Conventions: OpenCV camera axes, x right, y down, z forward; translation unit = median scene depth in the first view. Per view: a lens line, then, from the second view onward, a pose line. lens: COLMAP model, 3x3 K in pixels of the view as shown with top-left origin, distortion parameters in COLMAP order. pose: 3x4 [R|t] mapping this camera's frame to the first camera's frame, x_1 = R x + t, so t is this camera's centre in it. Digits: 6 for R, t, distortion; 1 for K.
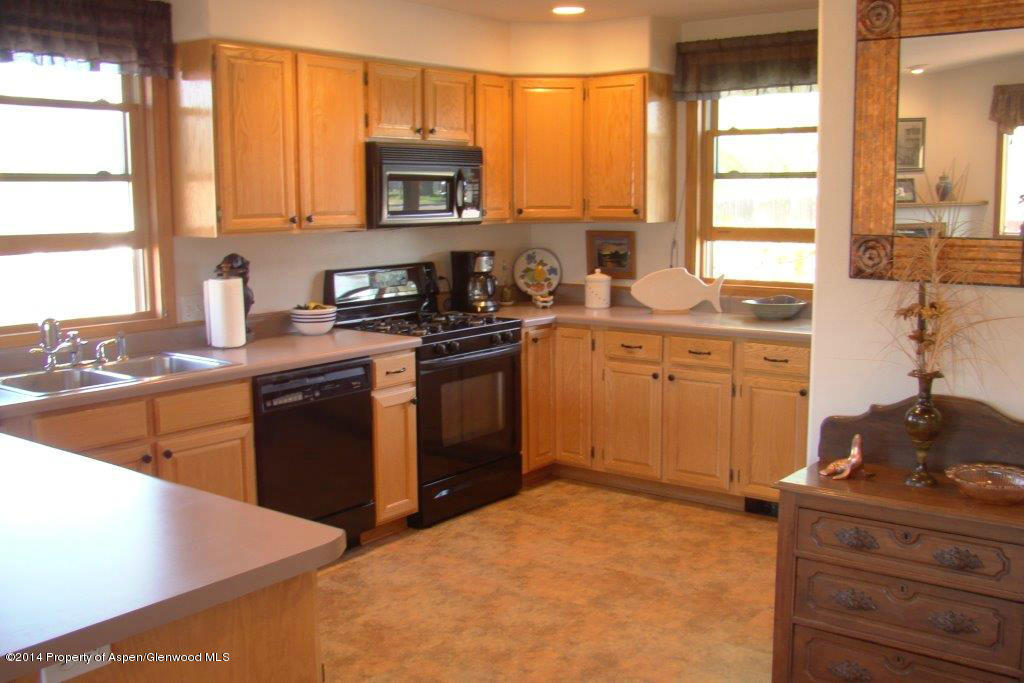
lens RADIAL K [[1037.4, 0, 516.6], [0, 1037.4, 343.2], [0, 0, 1]] dist [-0.101626, 0.036330]
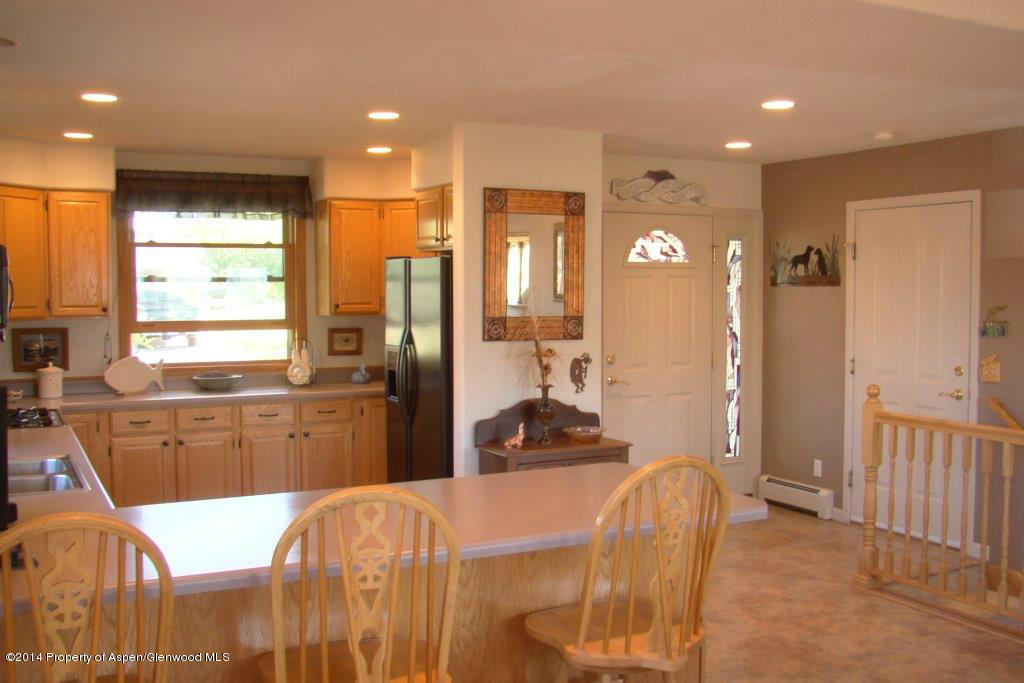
lens RADIAL K [[1037.4, 0, 516.6], [0, 1037.4, 343.2], [0, 0, 1]] dist [-0.101626, 0.036330]
pose [[0.425192, -0.039654, 0.904234, -0.829875], [0.125162, 0.992018, -0.015350, -0.016195], [-0.896407, 0.119703, 0.426761, 0.112816]]
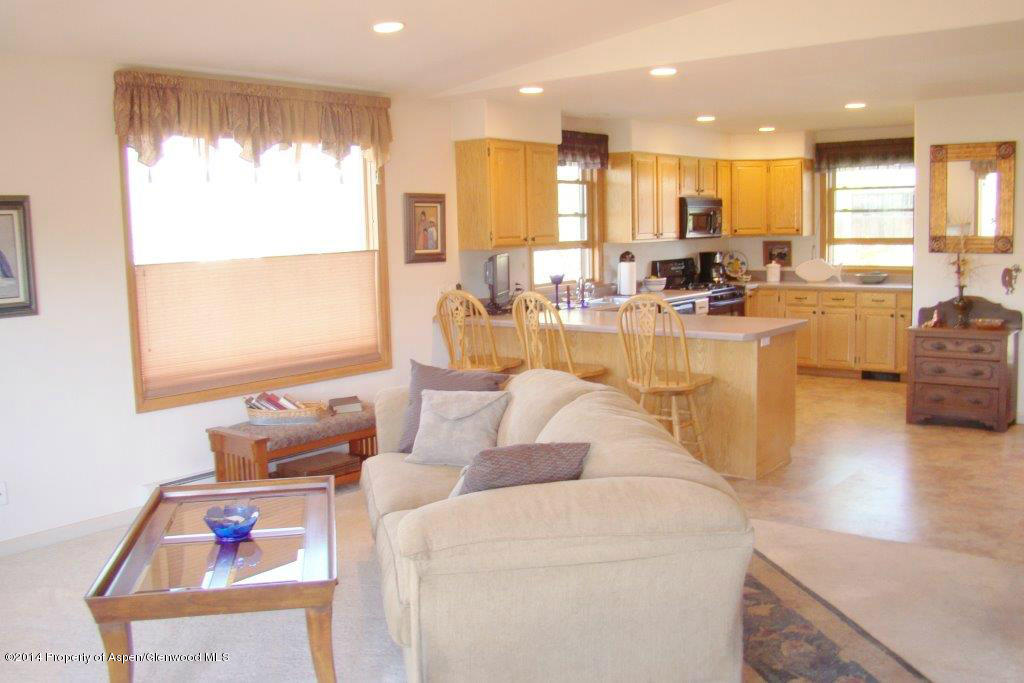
lens RADIAL K [[936.6, 0, 512.0], [0, 936.6, 341.5], [0, 0, 1]] dist [-0.179141, 0.124550]
pose [[0.999430, -0.015974, -0.029735, -0.423060], [0.015433, 0.999713, -0.018335, 0.118987], [0.030020, 0.017865, 0.999390, -0.835711]]
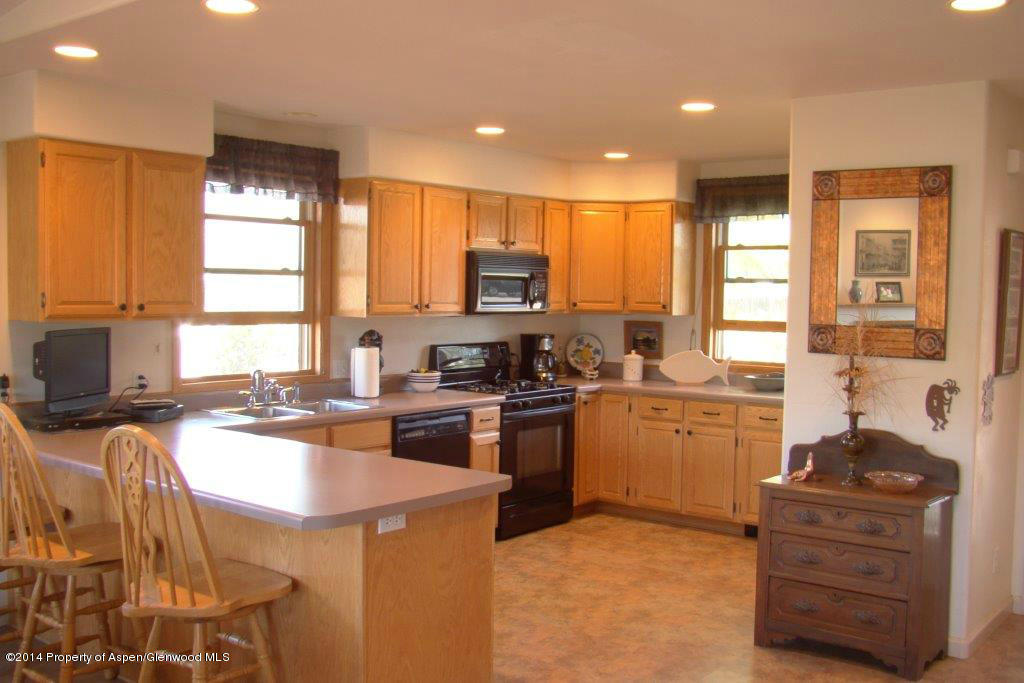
lens RADIAL K [[1037.4, 0, 516.6], [0, 1037.4, 343.2], [0, 0, 1]] dist [-0.101626, 0.036330]
pose [[0.999561, 0.023726, -0.017726, -0.053014], [-0.025201, 0.995784, -0.088202, 0.044098], [0.015558, 0.088610, 0.995945, -0.342456]]
